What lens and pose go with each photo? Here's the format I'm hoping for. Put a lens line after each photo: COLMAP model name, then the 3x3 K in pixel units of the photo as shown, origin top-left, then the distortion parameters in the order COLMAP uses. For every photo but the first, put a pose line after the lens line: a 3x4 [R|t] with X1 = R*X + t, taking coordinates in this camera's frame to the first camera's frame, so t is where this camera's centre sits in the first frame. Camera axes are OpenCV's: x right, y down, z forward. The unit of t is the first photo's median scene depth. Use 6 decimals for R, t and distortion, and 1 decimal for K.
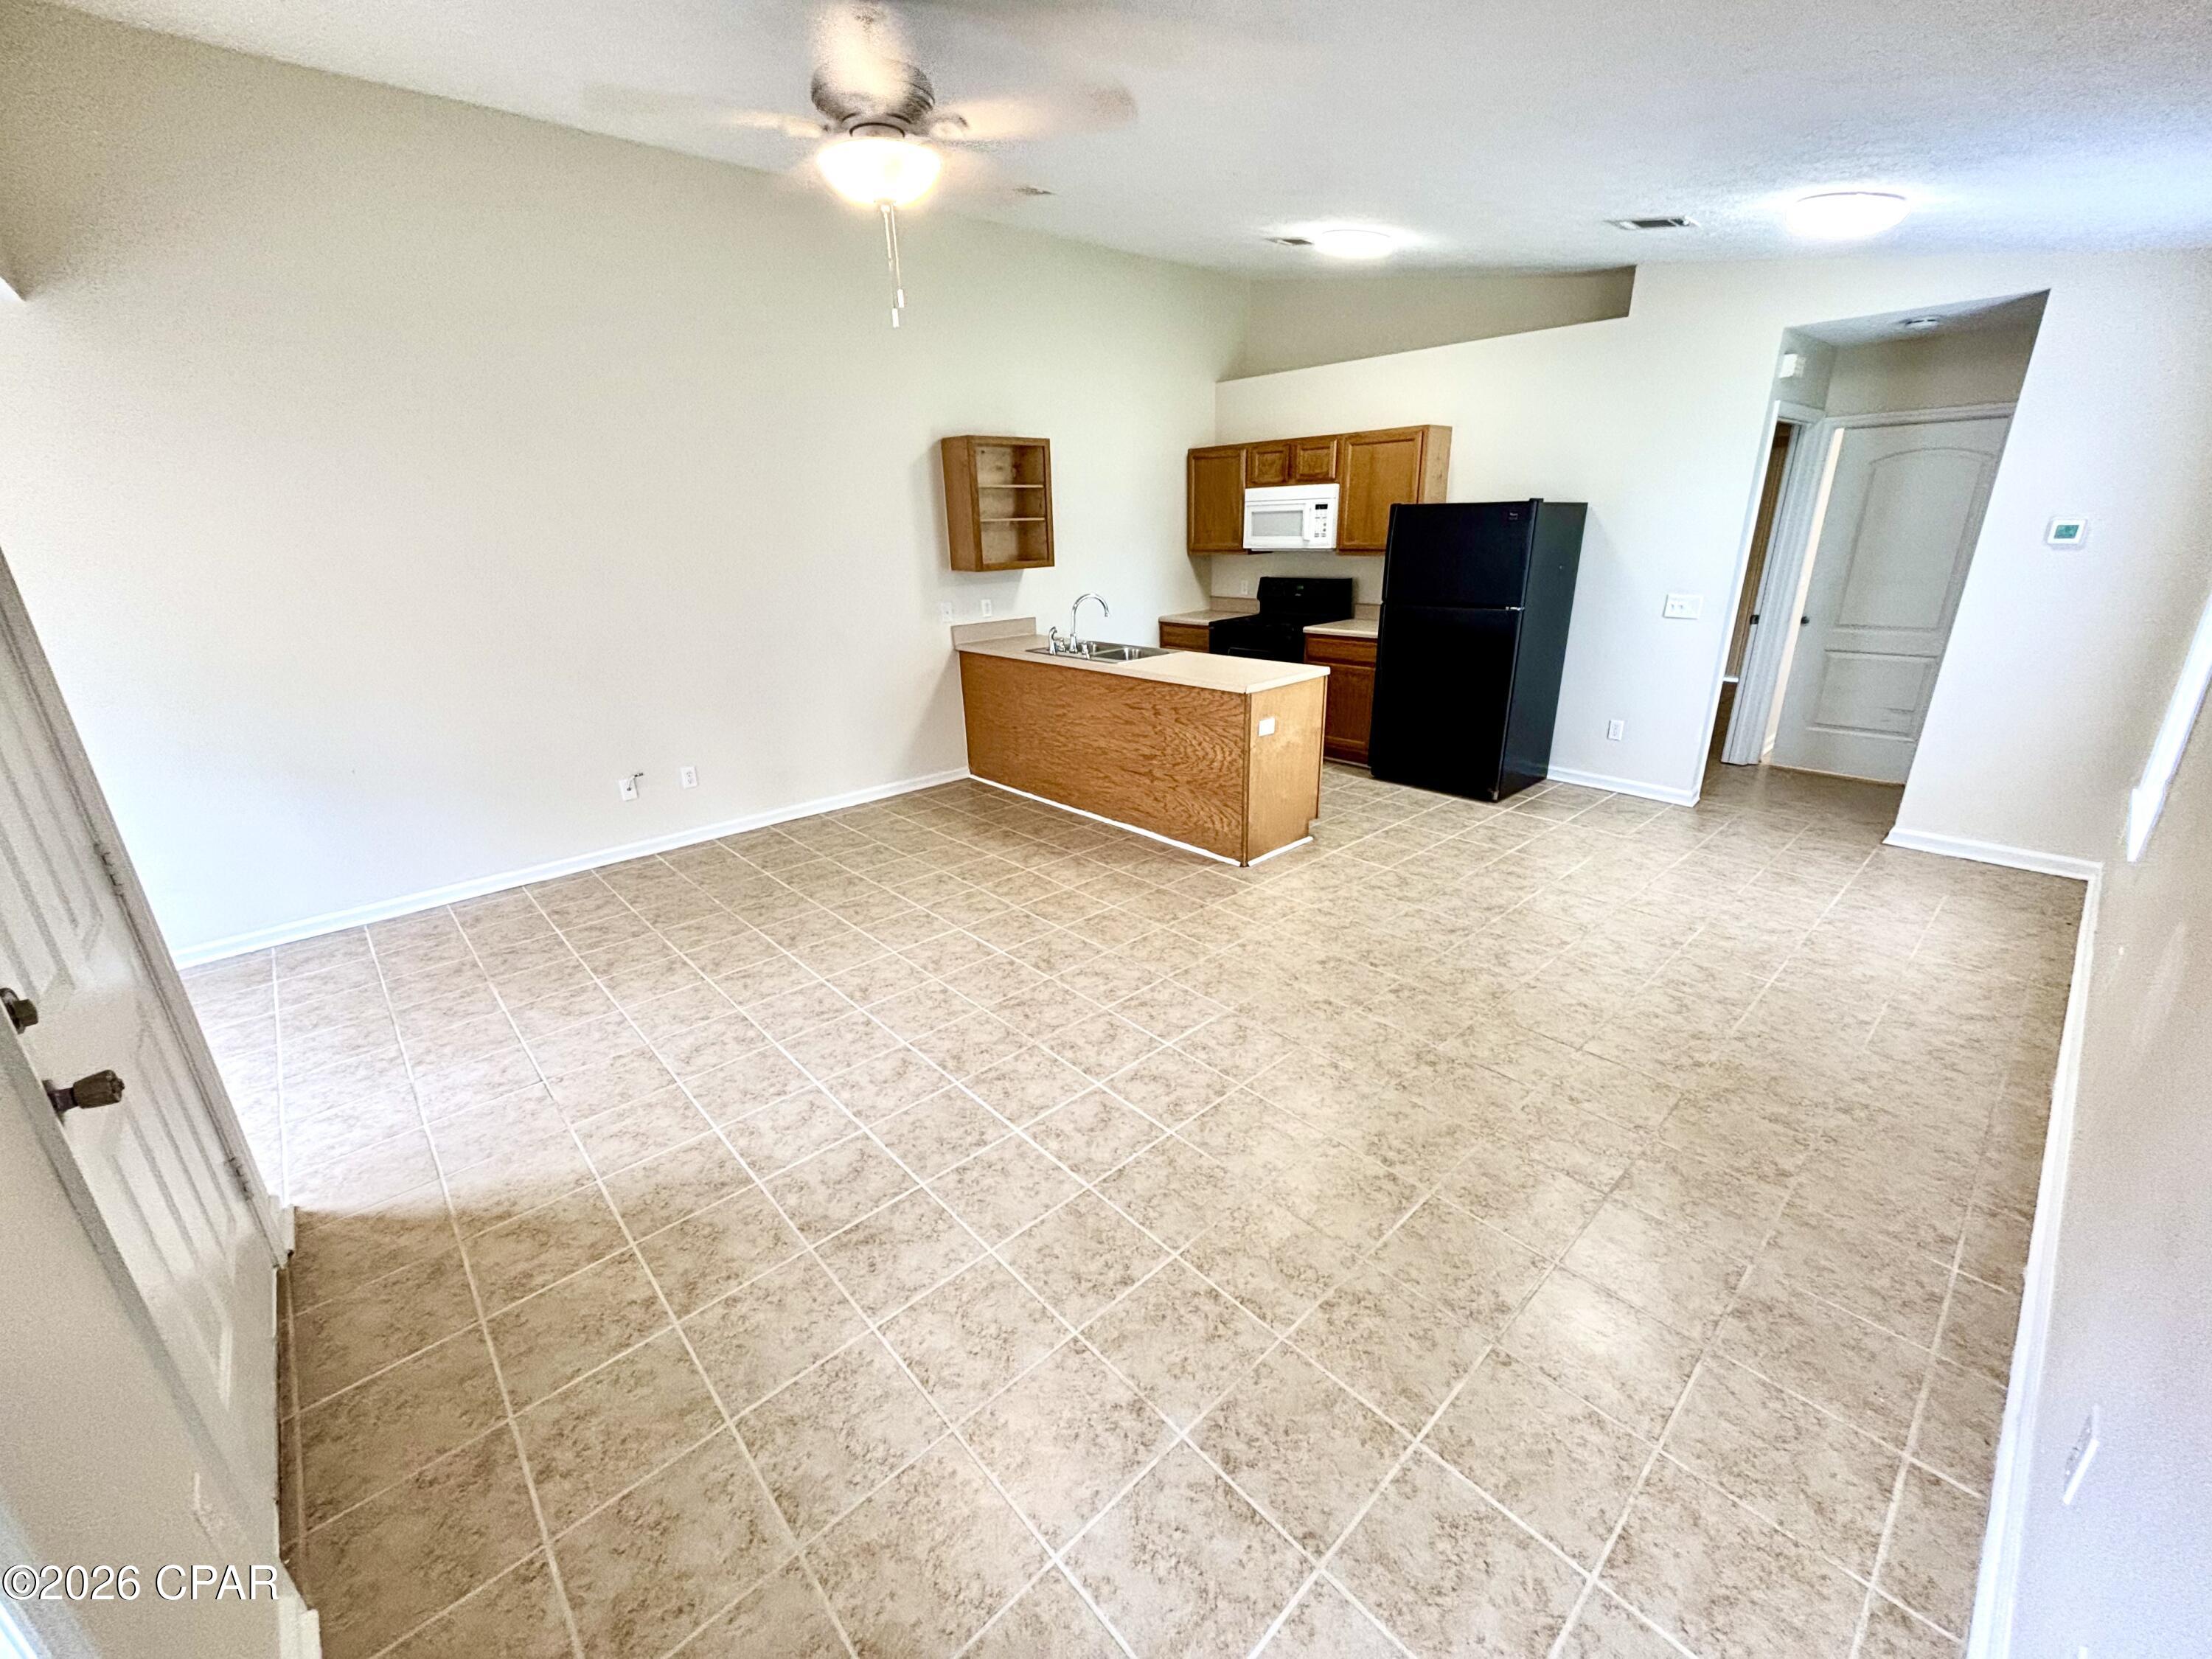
lens RADIAL K [[886.3, 0, 1111.7], [0, 886.3, 837.8], [0, 0, 1]] dist [-0.005622, -0.000033]
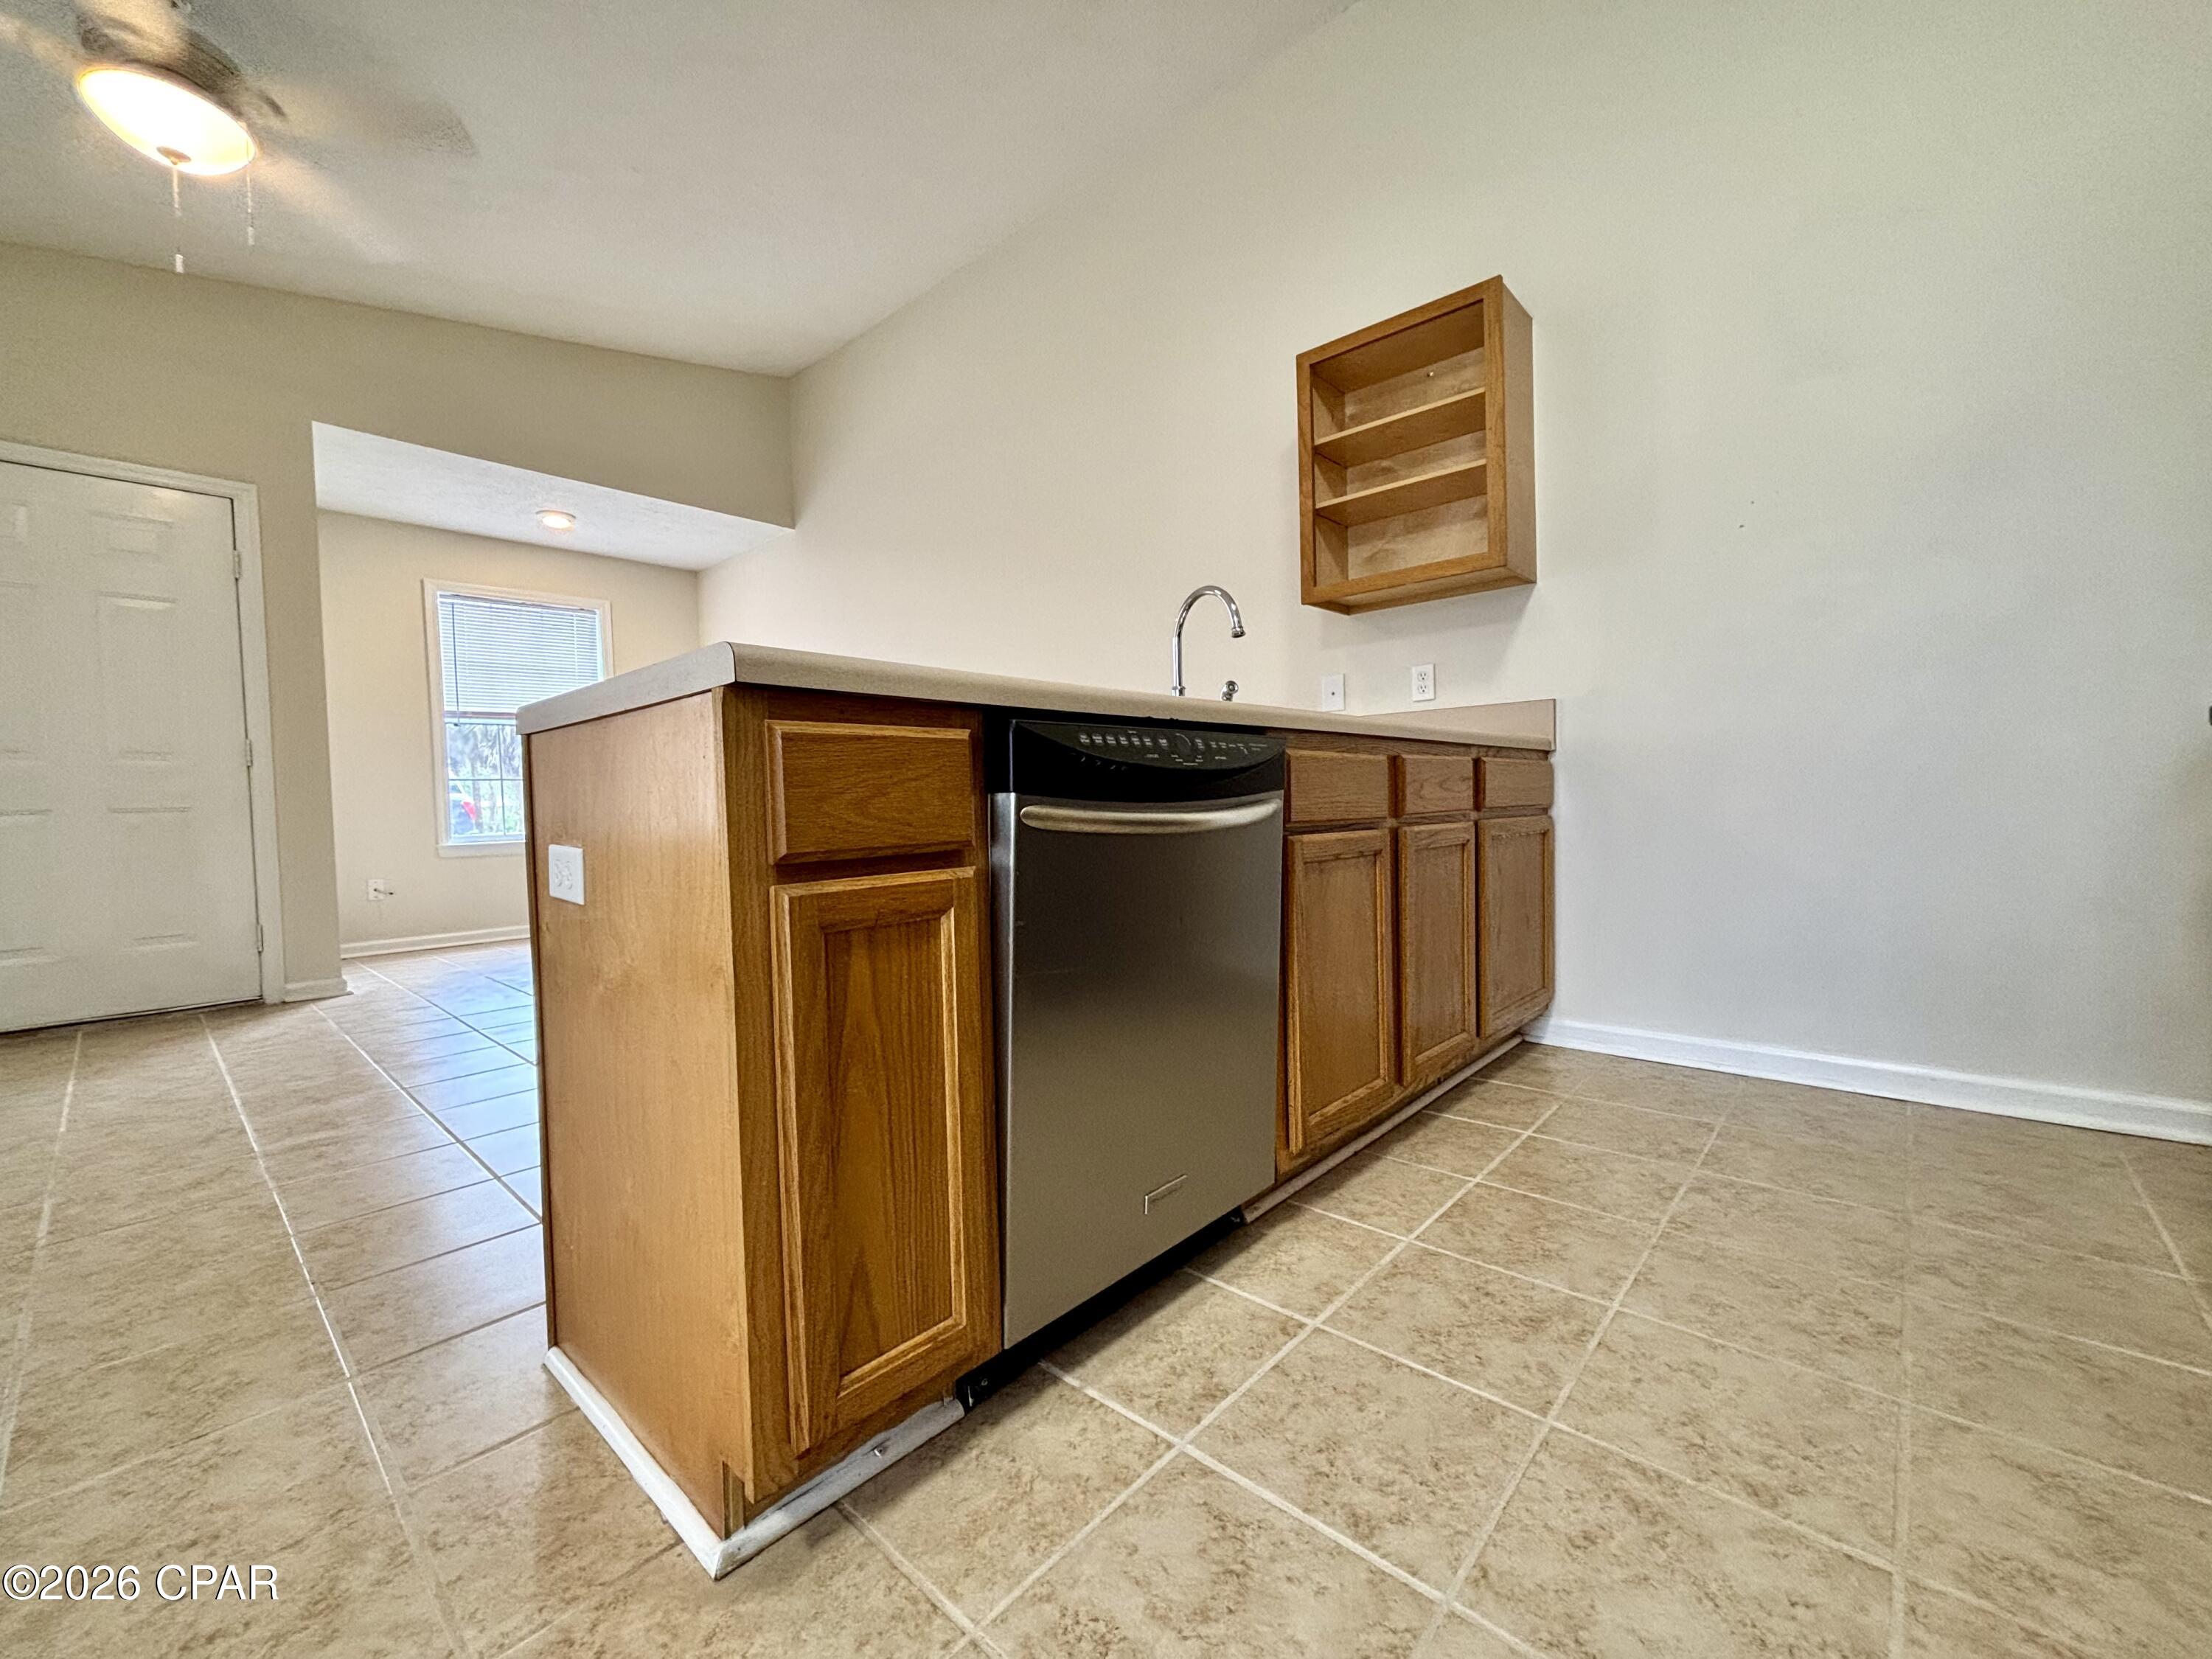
lens RADIAL K [[888.4, 0, 1096.0], [0, 888.4, 827.8], [0, 0, 1]] dist [-0.000502, 0.000045]
pose [[0.088674, 0.052925, -0.994654, 0.347639], [-0.318946, 0.947518, 0.021982, -0.147865], [0.943615, 0.315292, 0.100901, 0.854975]]
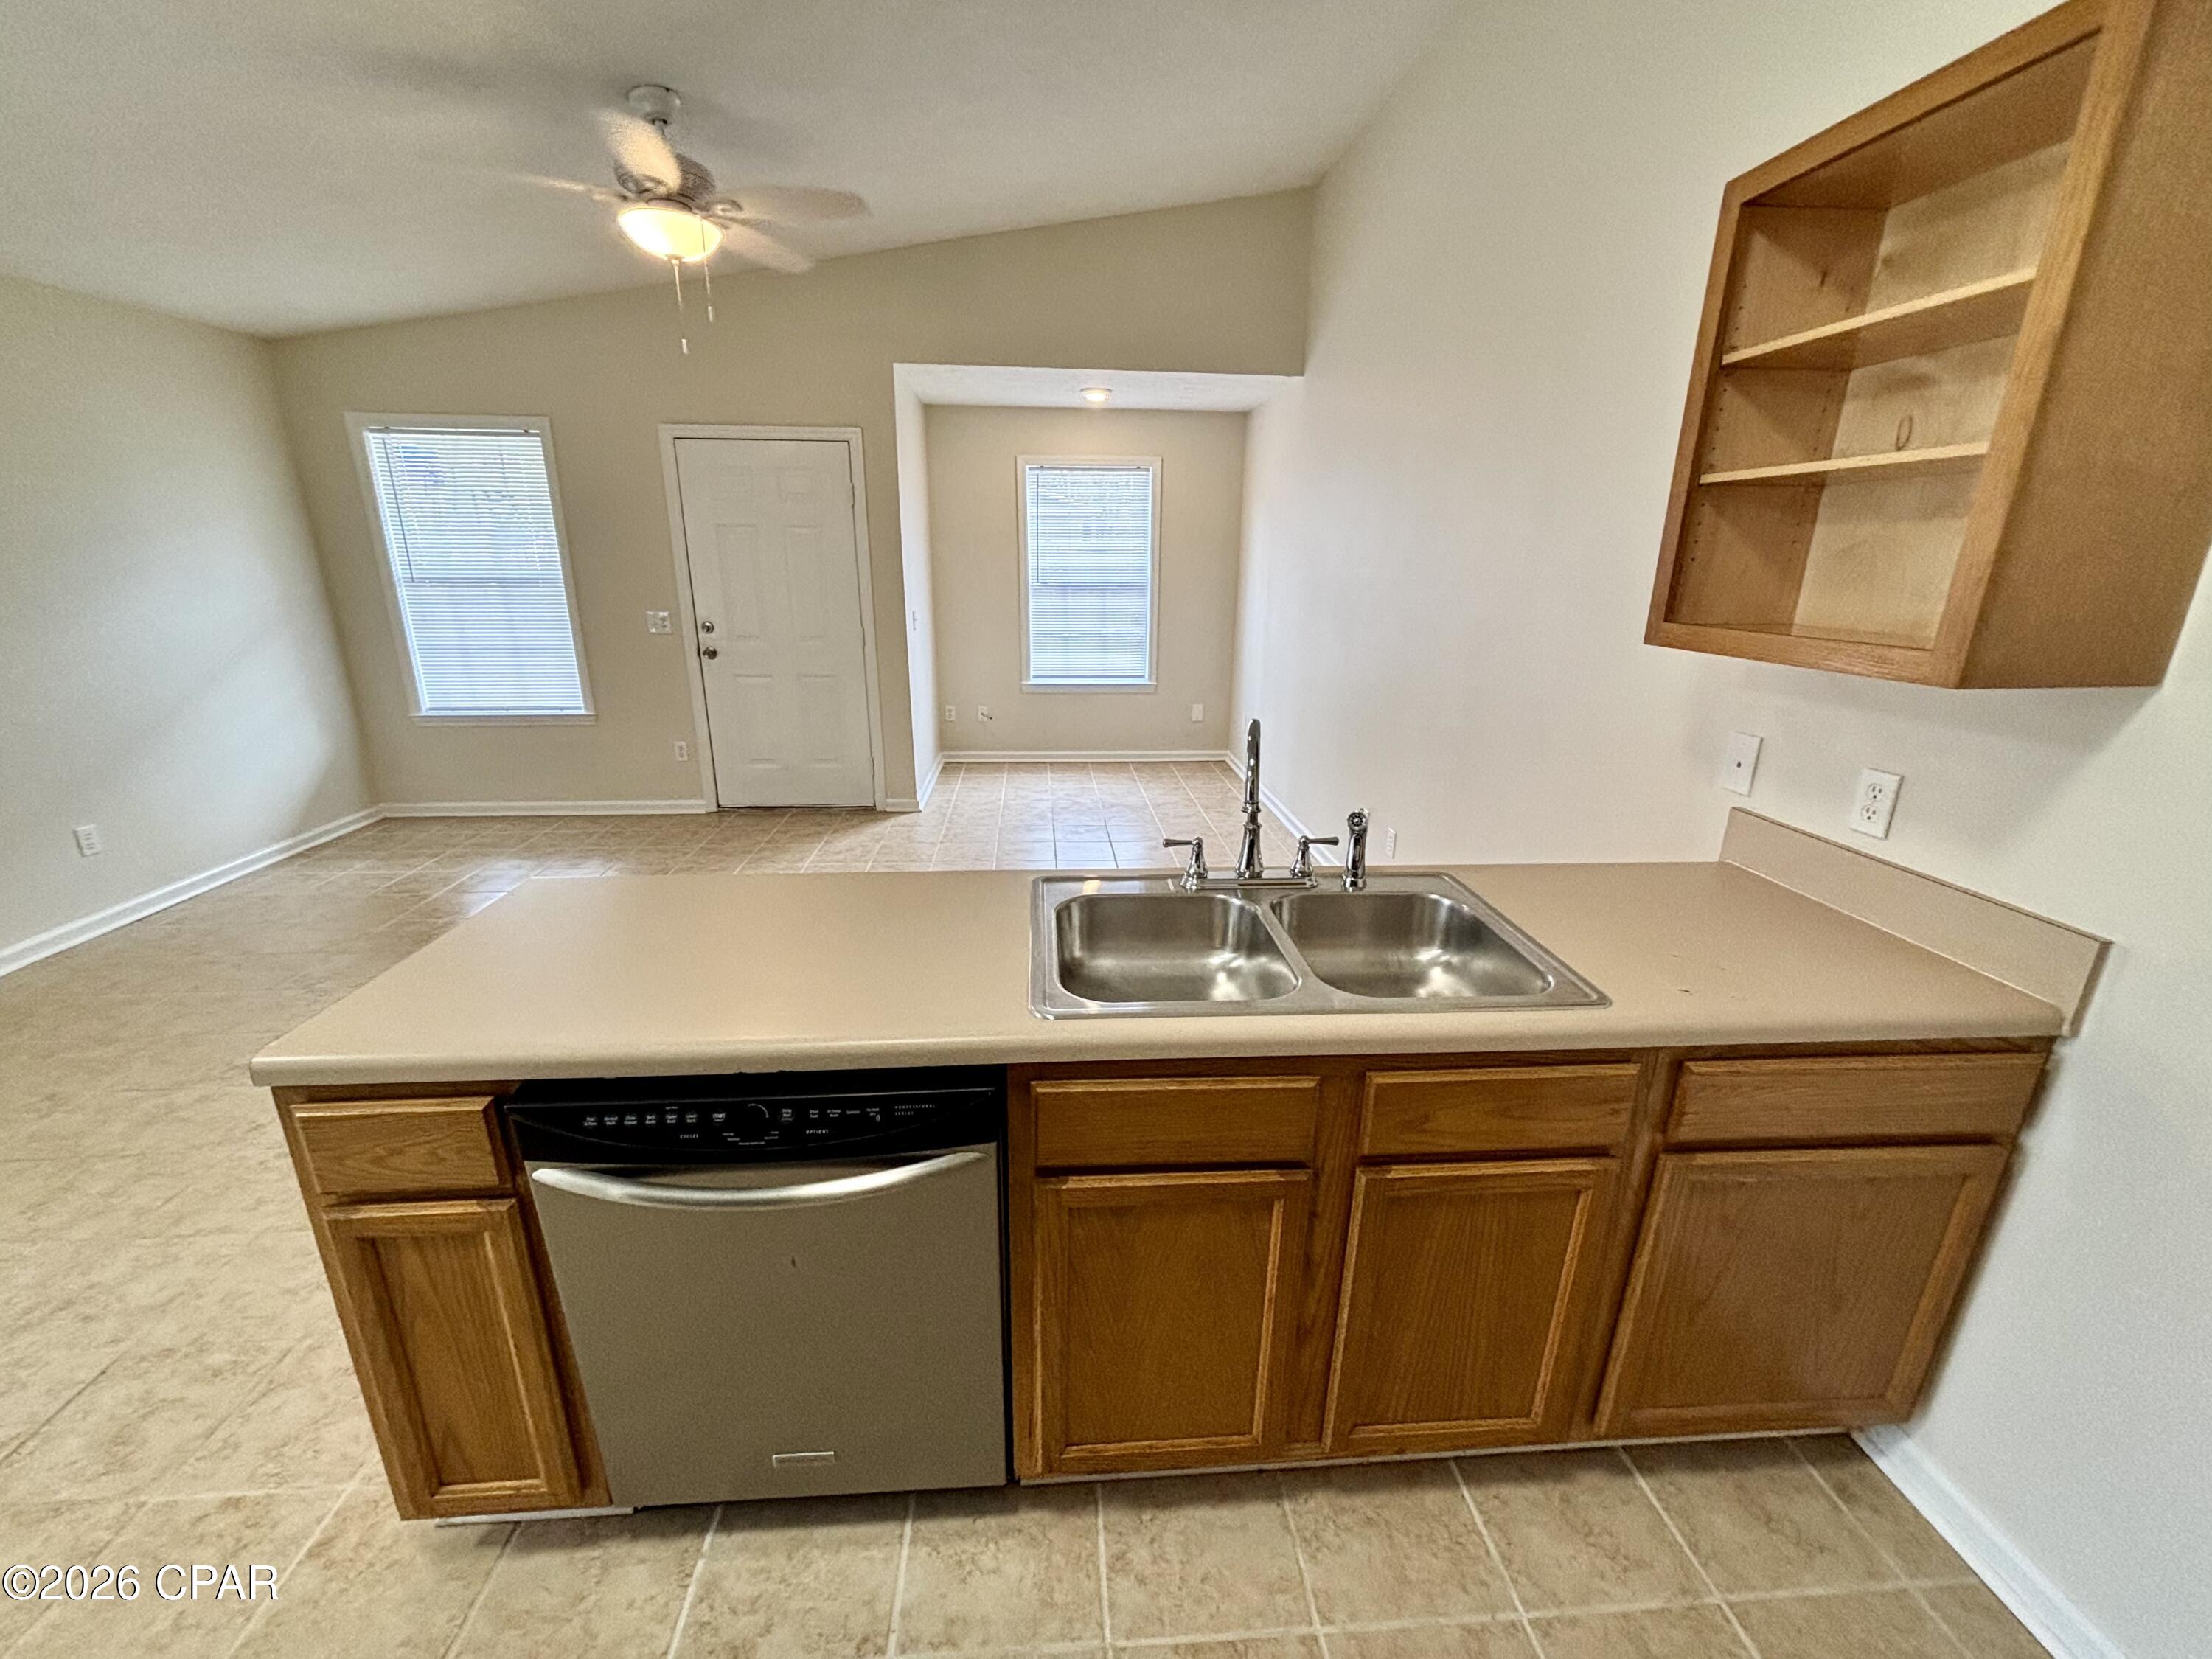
lens RADIAL K [[885.9, 0, 1106.0], [0, 885.9, 829.5], [0, 0, 1]] dist [0.002833, 0.000453]
pose [[-0.615031, 0.248527, -0.748312, 0.217067], [-0.267484, 0.826995, 0.494501, -0.341563], [0.741747, 0.504295, -0.442151, 1.004267]]
